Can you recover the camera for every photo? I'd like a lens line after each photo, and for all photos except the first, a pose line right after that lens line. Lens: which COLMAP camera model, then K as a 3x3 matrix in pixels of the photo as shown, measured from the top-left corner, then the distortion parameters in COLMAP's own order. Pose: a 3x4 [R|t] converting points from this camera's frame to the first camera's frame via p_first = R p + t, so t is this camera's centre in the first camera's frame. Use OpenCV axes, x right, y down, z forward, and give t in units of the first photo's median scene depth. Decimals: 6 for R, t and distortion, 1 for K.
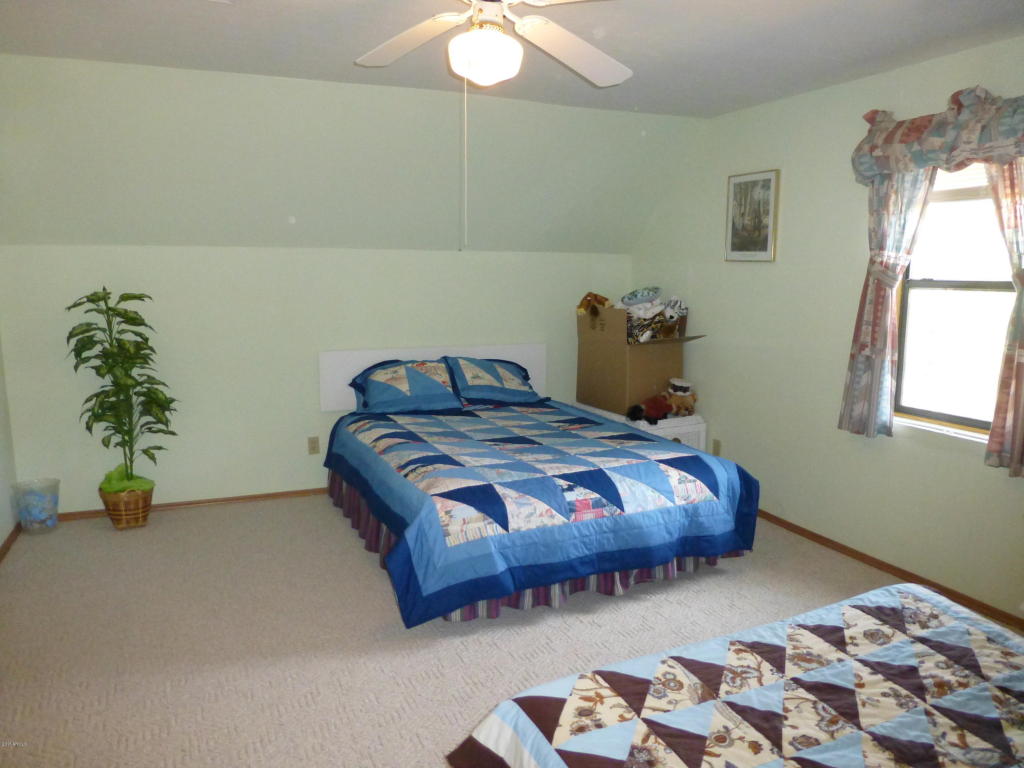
lens RADIAL K [[747.1, 0, 512.0], [0, 747.1, 384.0], [0, 0, 1]] dist [-0.007329, 0.003773]
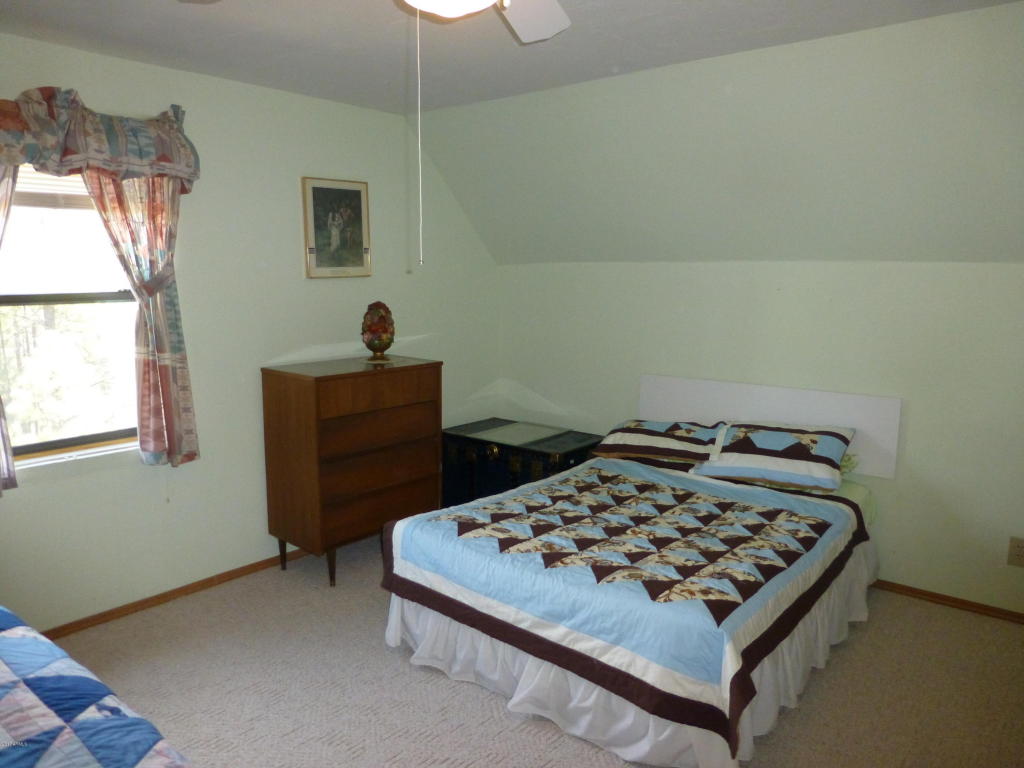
lens RADIAL K [[742.8, 0, 512.0], [0, 742.8, 384.0], [0, 0, 1]] dist [-0.022201, 0.000407]
pose [[-0.438932, -0.139330, 0.887652, -0.493806], [0.132670, 0.967026, 0.217393, -0.163150], [-0.888672, 0.213185, -0.405974, 0.943889]]
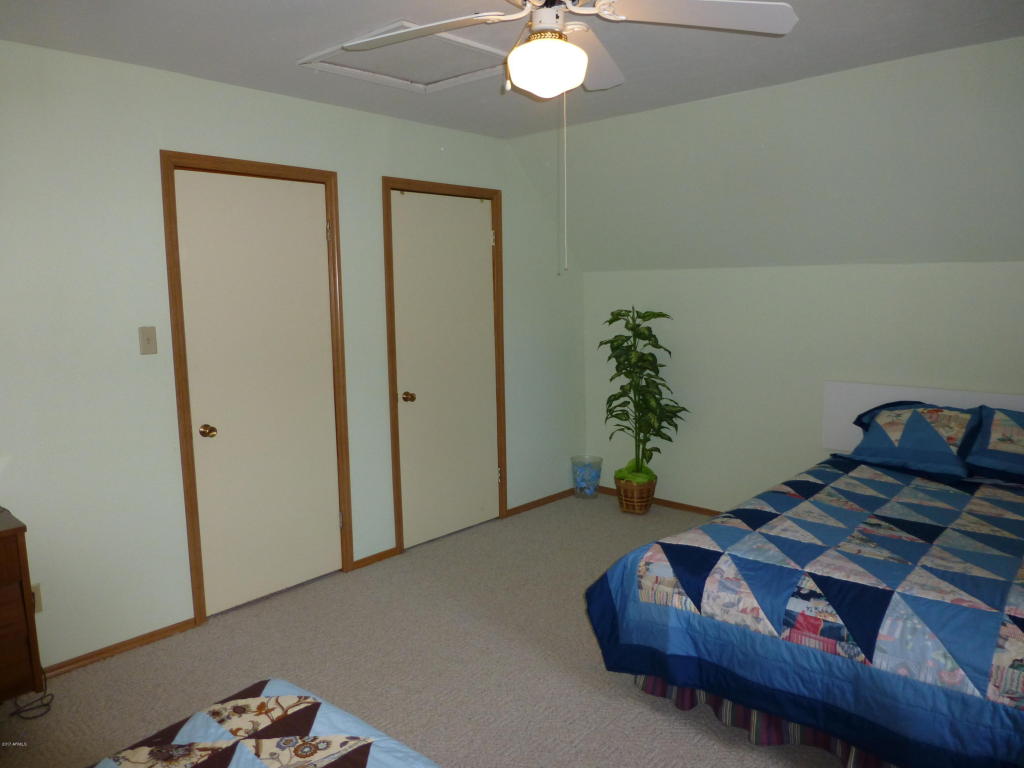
lens RADIAL K [[742.8, 0, 512.0], [0, 742.8, 384.0], [0, 0, 1]] dist [-0.022201, 0.000407]
pose [[0.406109, 0.106238, -0.907628, 0.601688], [-0.124590, 0.990382, 0.060178, -0.070226], [0.905292, 0.088643, 0.415439, 0.448354]]
